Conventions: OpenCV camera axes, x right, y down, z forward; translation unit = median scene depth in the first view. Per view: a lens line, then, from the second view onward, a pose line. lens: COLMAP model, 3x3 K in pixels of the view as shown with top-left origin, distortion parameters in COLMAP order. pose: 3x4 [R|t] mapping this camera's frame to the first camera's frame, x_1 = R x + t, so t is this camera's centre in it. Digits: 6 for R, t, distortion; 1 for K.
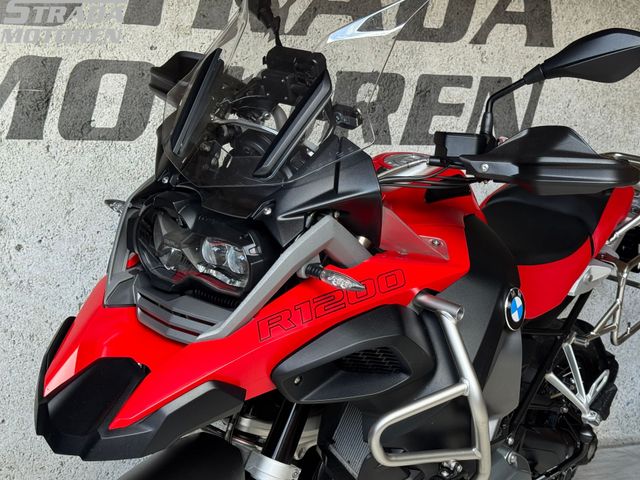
lens RADIAL K [[977.3, 0, 320.0], [0, 977.3, 240.0], [0, 0, 1]] dist [0.144990, -0.074265]
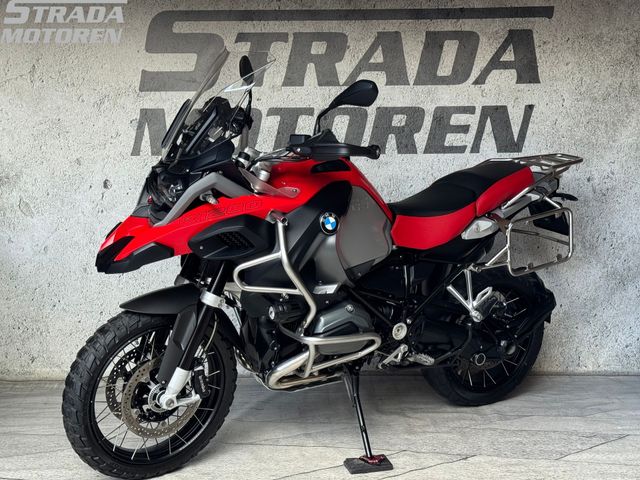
lens RADIAL K [[977.3, 0, 320.0], [0, 977.3, 240.0], [0, 0, 1]] dist [0.144990, -0.074265]
pose [[0.923304, 0.001662, -0.384066, 0.517876], [-0.020135, 0.998825, -0.044081, 0.105913], [0.383542, 0.048434, 0.922253, -0.447922]]
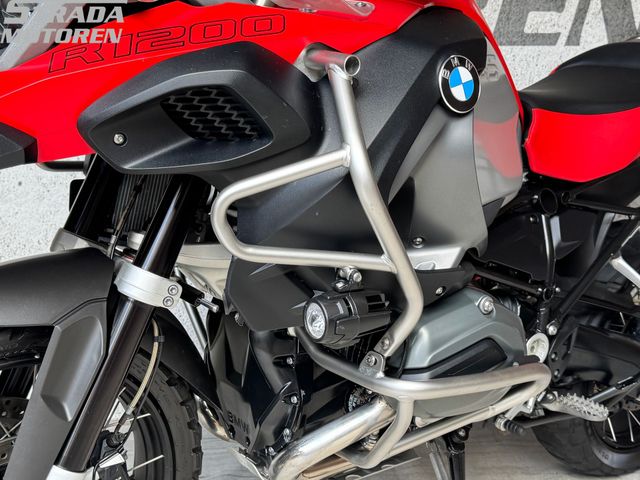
lens RADIAL K [[856.9, 0, 320.0], [0, 856.9, 240.0], [0, 0, 1]] dist [0.206104, -0.549010]
pose [[0.960357, -0.001271, -0.278770, 0.155986], [-0.011664, 0.998931, -0.044737, 0.122544], [0.278528, 0.046215, 0.959315, 0.190700]]
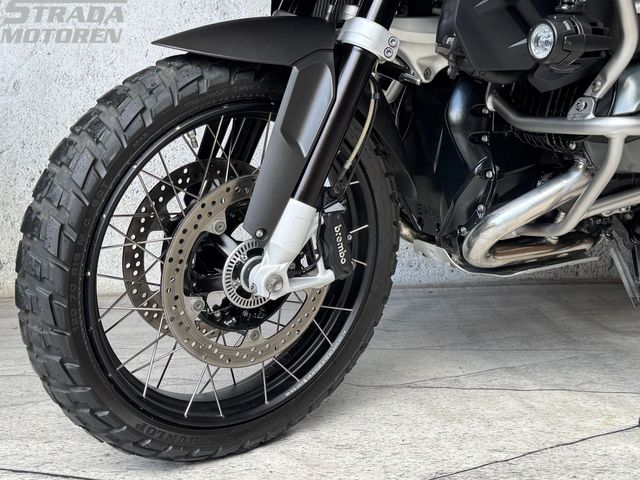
lens RADIAL K [[856.9, 0, 320.0], [0, 856.9, 240.0], [0, 0, 1]] dist [0.206104, -0.549010]
pose [[0.931358, -0.006292, -0.364050, 0.104614], [-0.007948, 0.999261, -0.037603, 0.239283], [0.364018, 0.037915, 0.930620, 0.145355]]
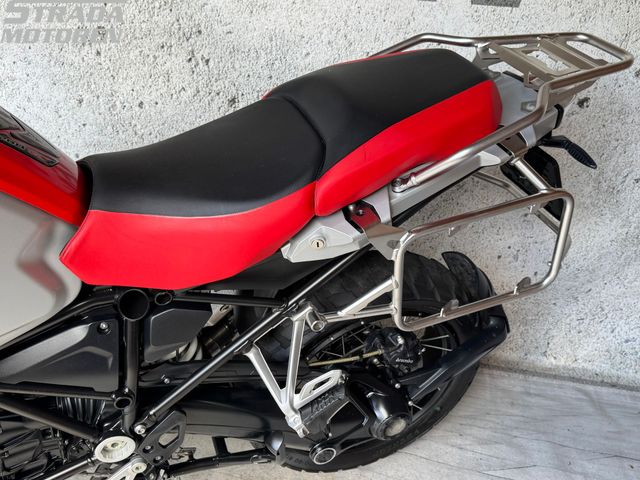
lens RADIAL K [[612.6, 0, 320.0], [0, 612.6, 240.0], [0, 0, 1]] dist [-0.008298, -0.011008]
pose [[0.839543, 0.264260, -0.474694, 0.370580], [-0.100251, 0.934082, 0.342695, -0.080050], [0.533964, -0.240119, 0.810695, 0.540747]]
